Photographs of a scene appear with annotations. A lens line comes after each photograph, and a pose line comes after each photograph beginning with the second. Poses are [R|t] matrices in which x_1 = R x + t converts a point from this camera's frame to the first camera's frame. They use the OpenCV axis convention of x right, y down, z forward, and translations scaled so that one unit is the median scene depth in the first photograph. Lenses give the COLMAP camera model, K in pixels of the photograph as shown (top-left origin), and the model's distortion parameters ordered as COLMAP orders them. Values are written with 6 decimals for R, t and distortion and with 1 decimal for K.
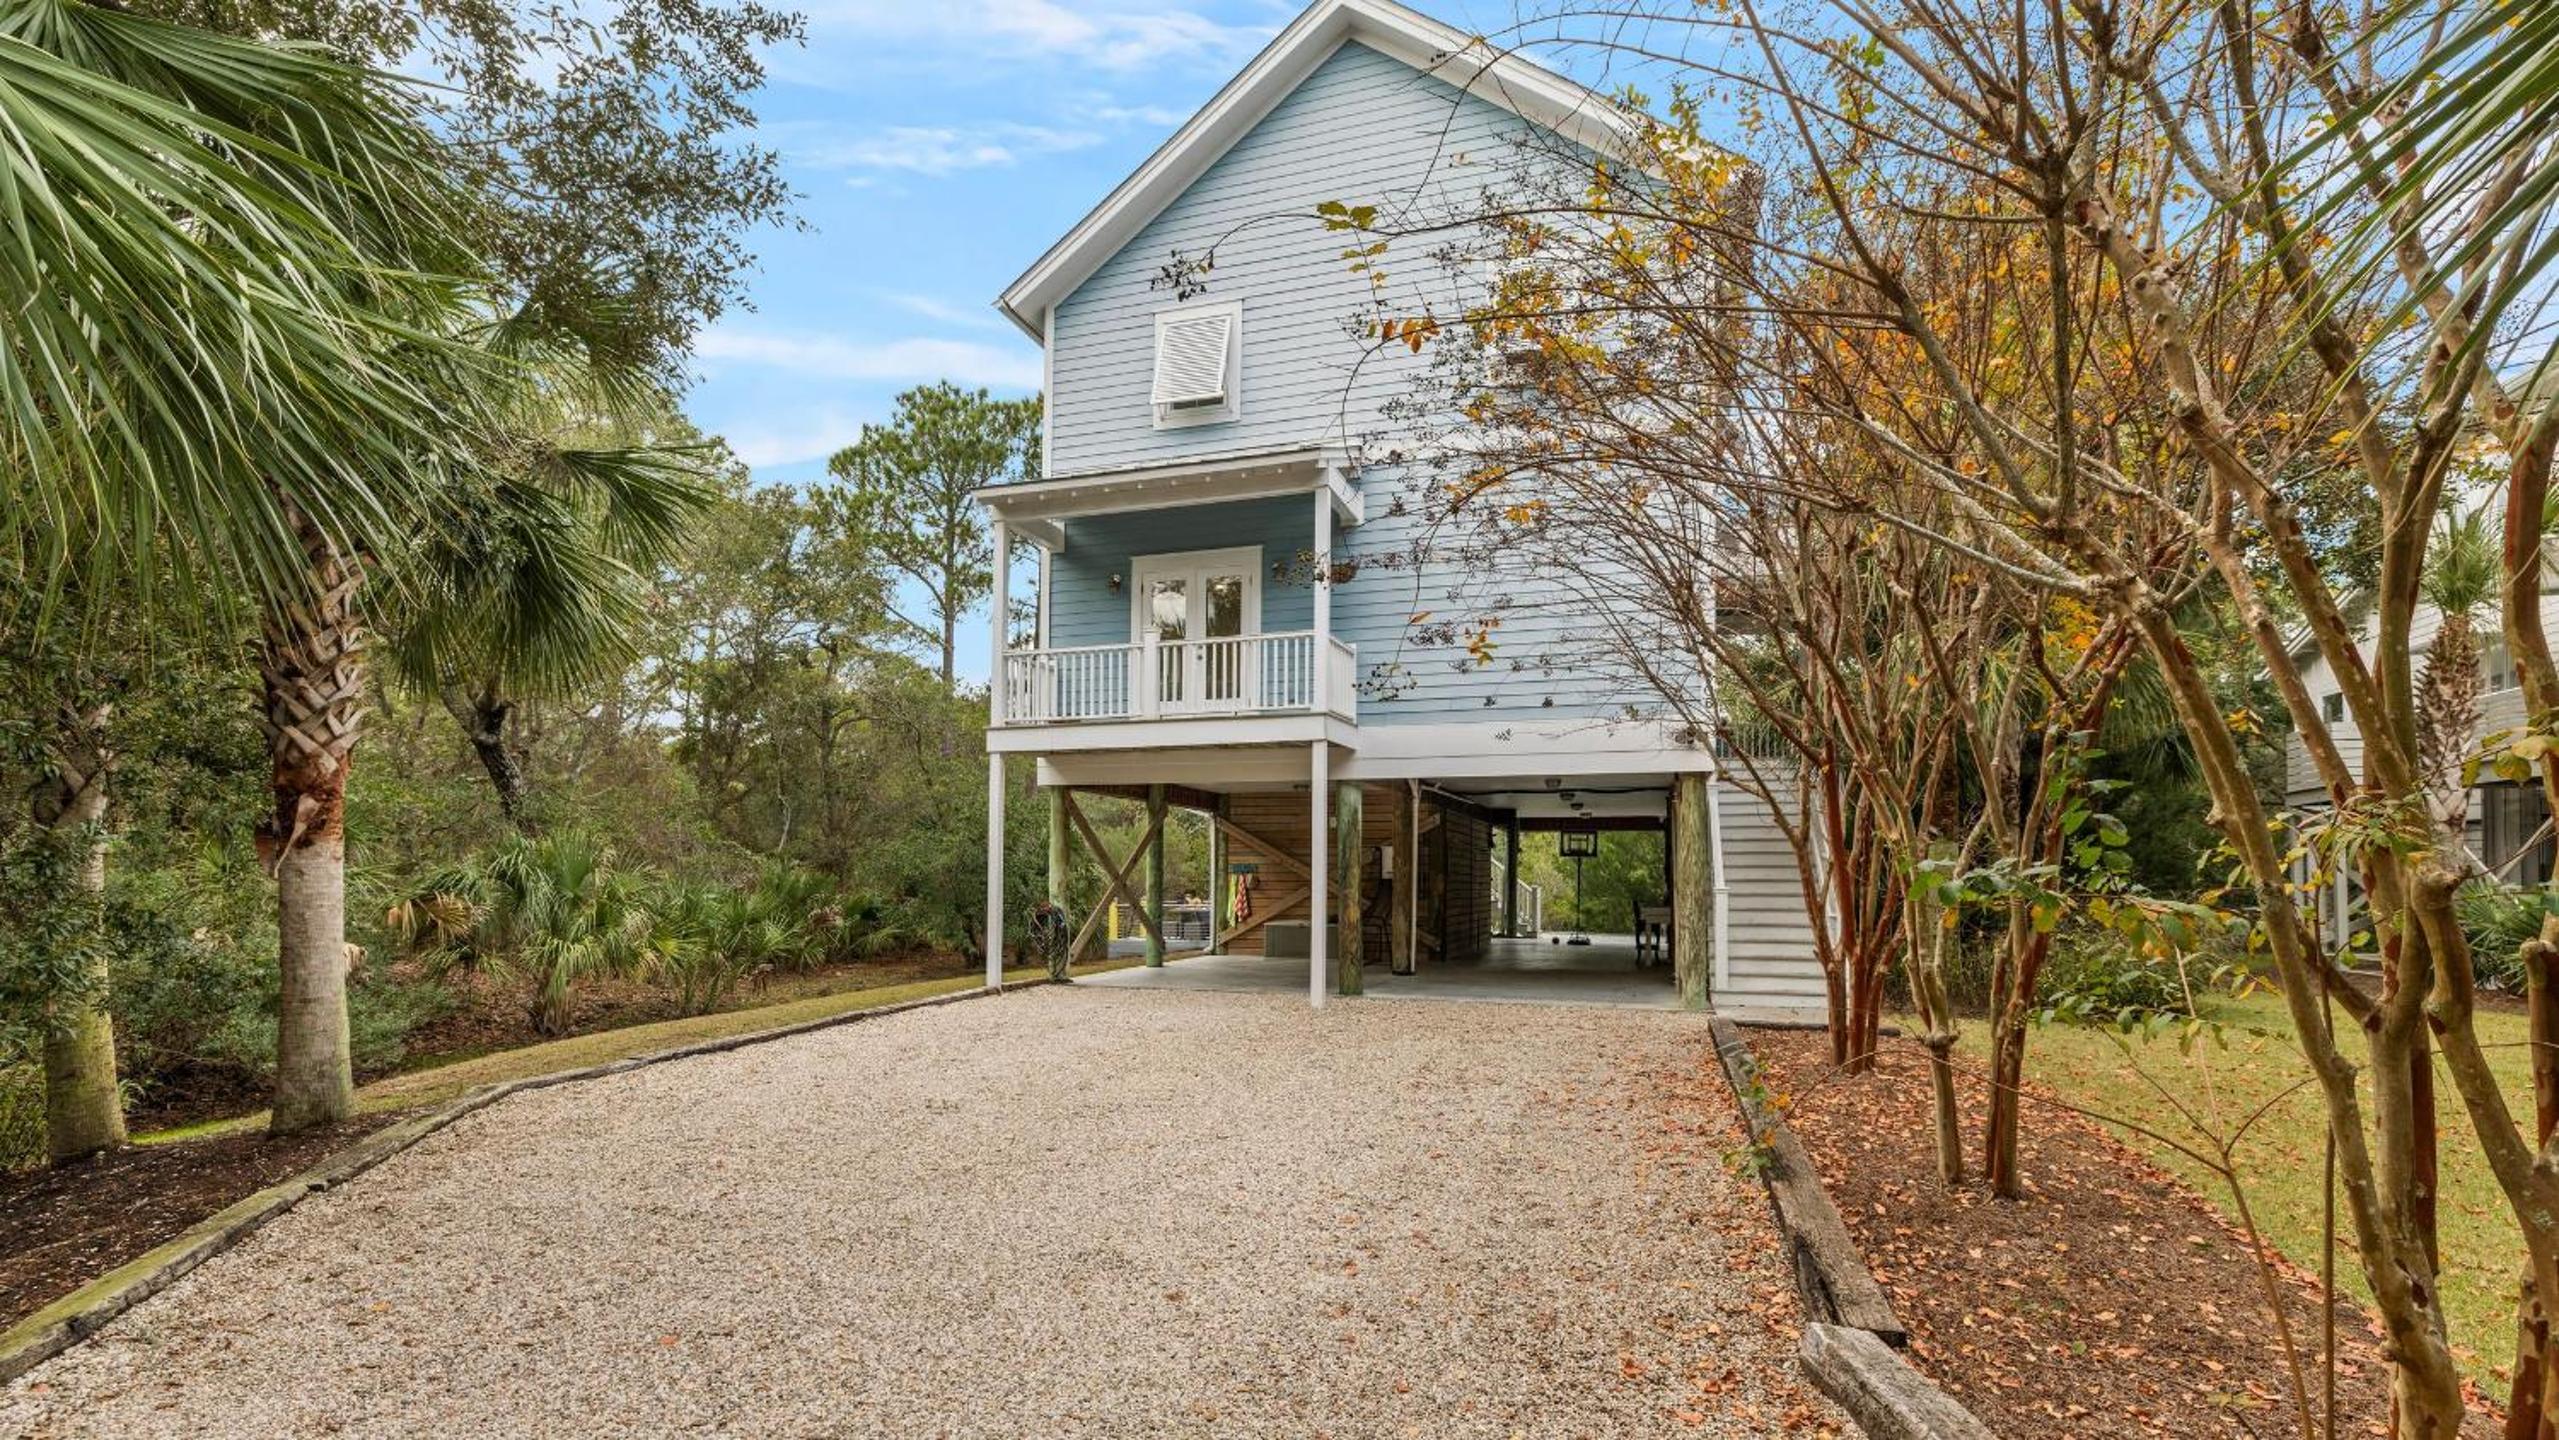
lens RADIAL K [[1950.2, 0, 1279.5], [0, 1950.2, 720.0], [0, 0, 1]] dist [0.004347, 0.002647]
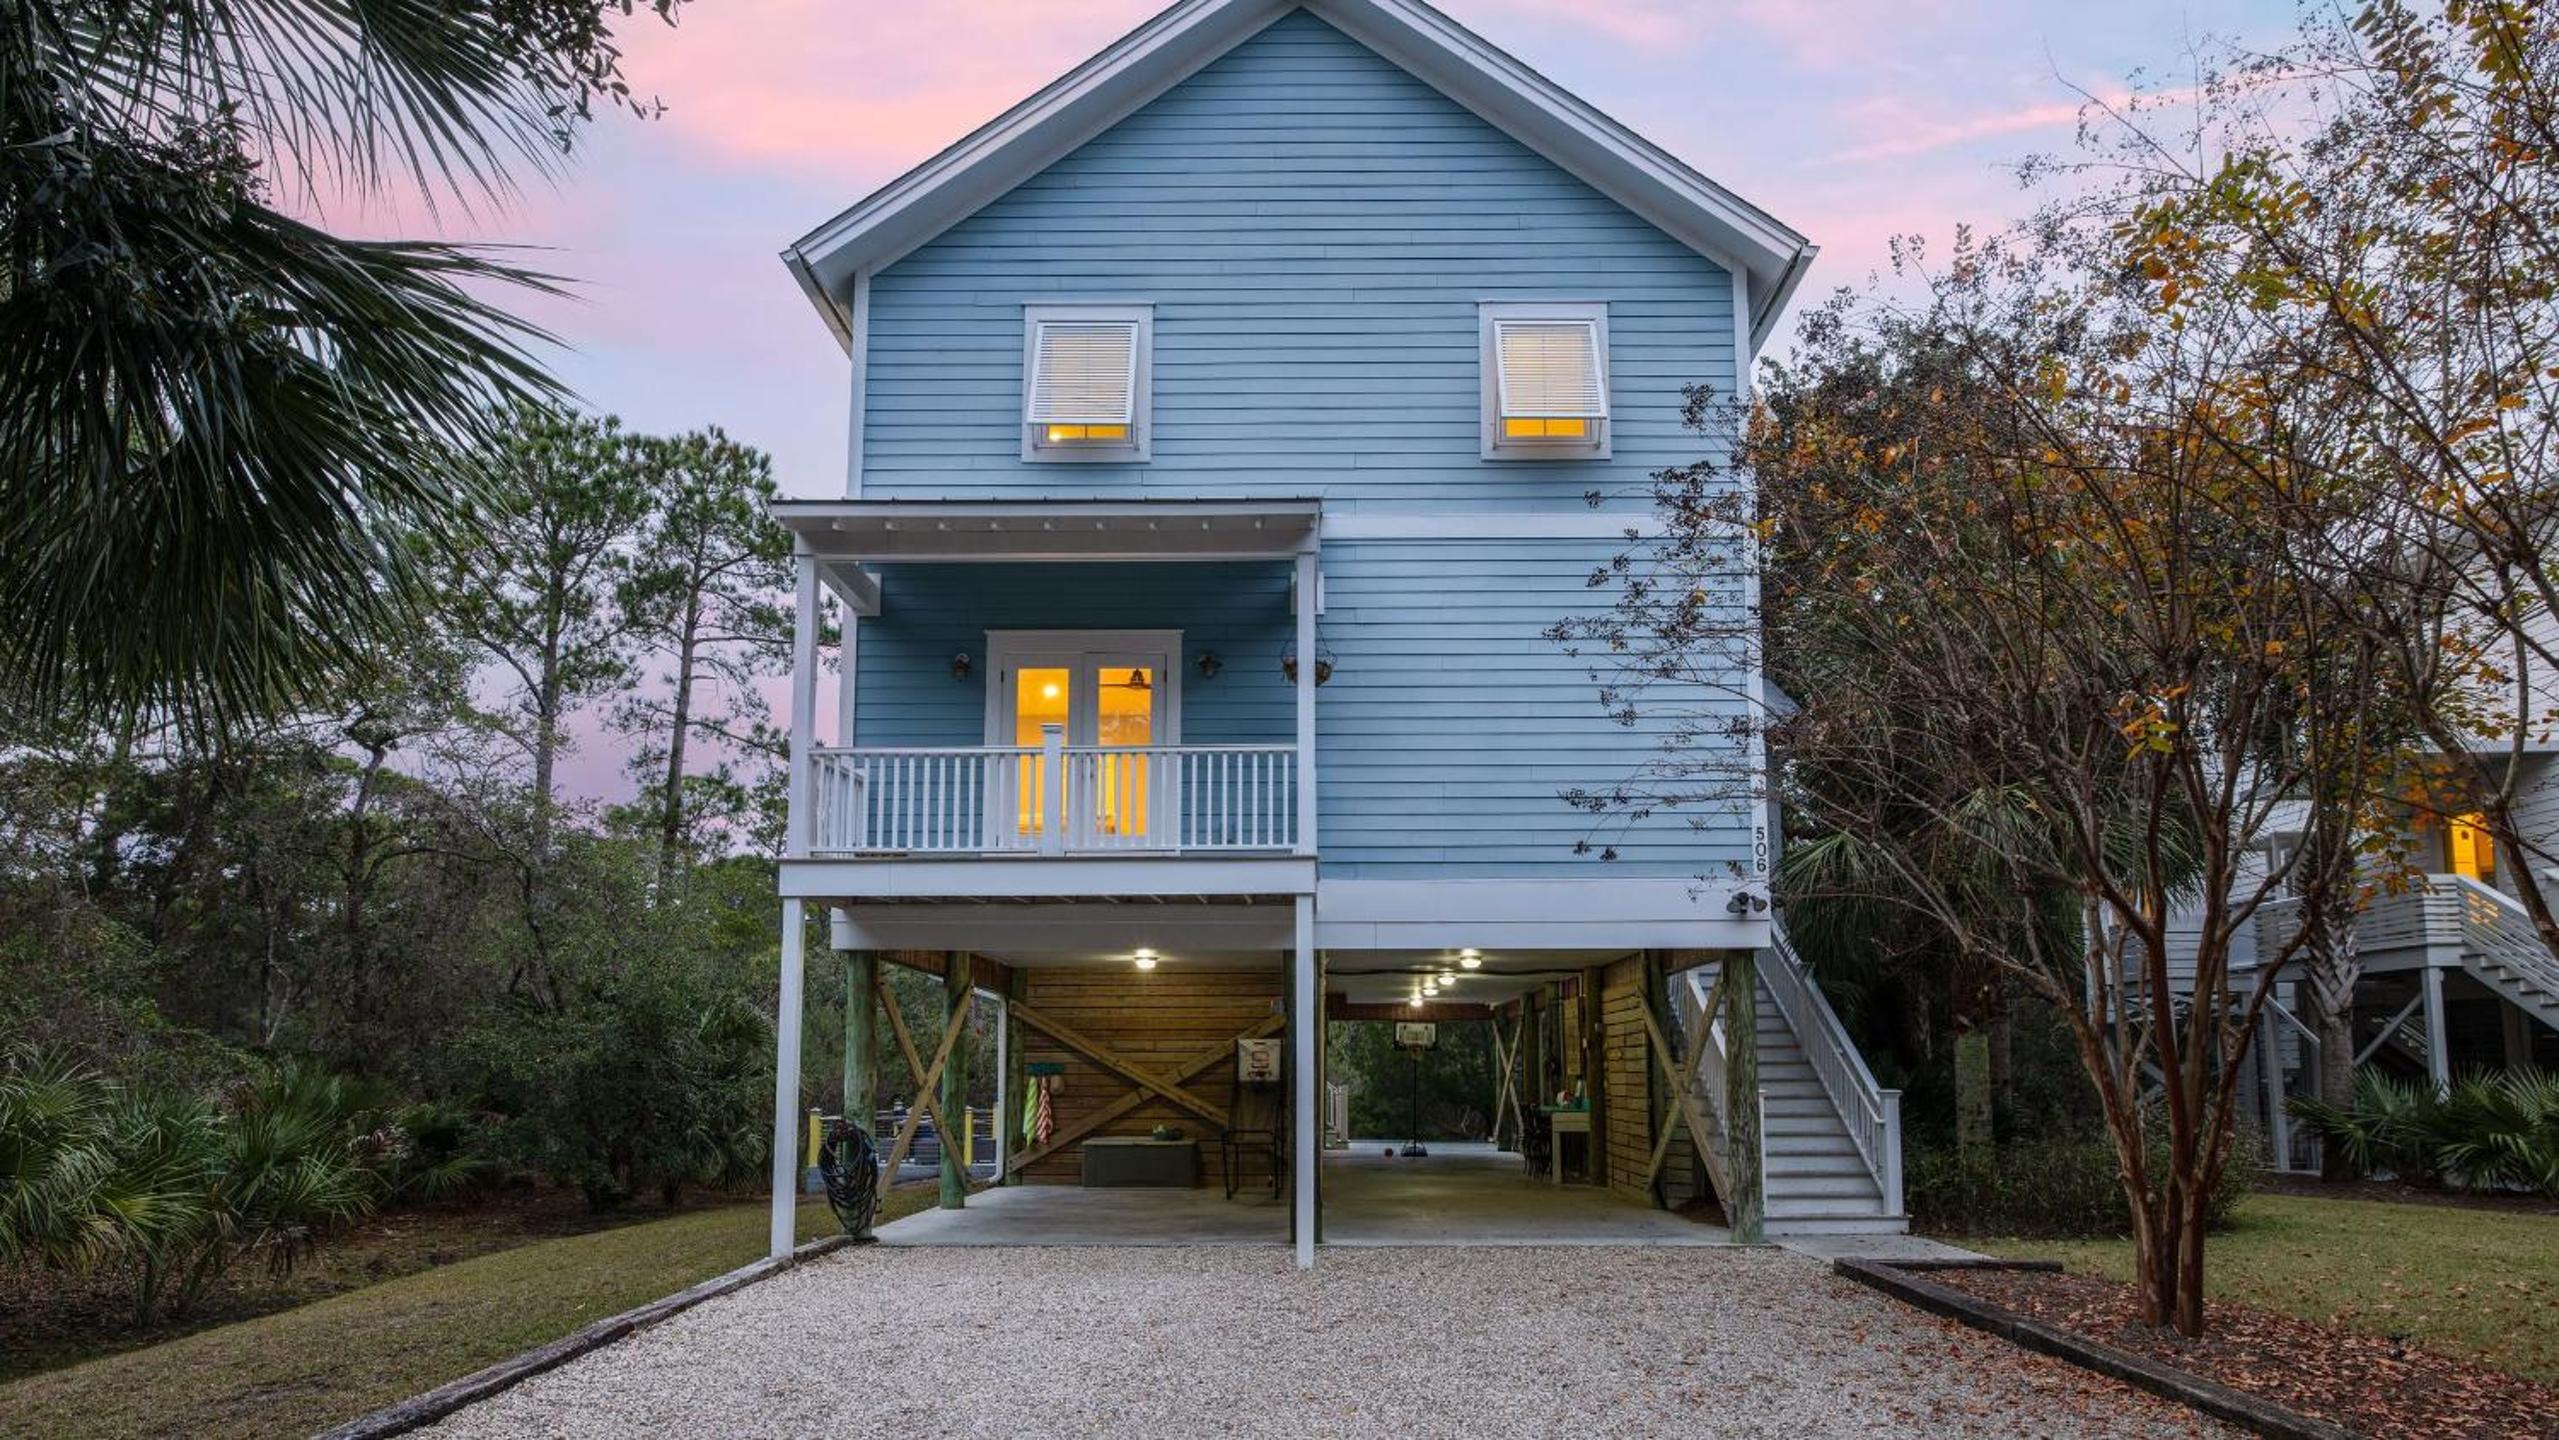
lens RADIAL K [[1680.9, 0, 1280.0], [0, 1680.9, 815.8], [0, 0, 1]] dist [-0.009779, 0.000741]
pose [[0.896227, 0.057626, 0.439836, -0.243527], [-0.029865, 0.997115, -0.069783, 0.023250], [-0.442589, 0.049406, 0.895363, 0.402568]]
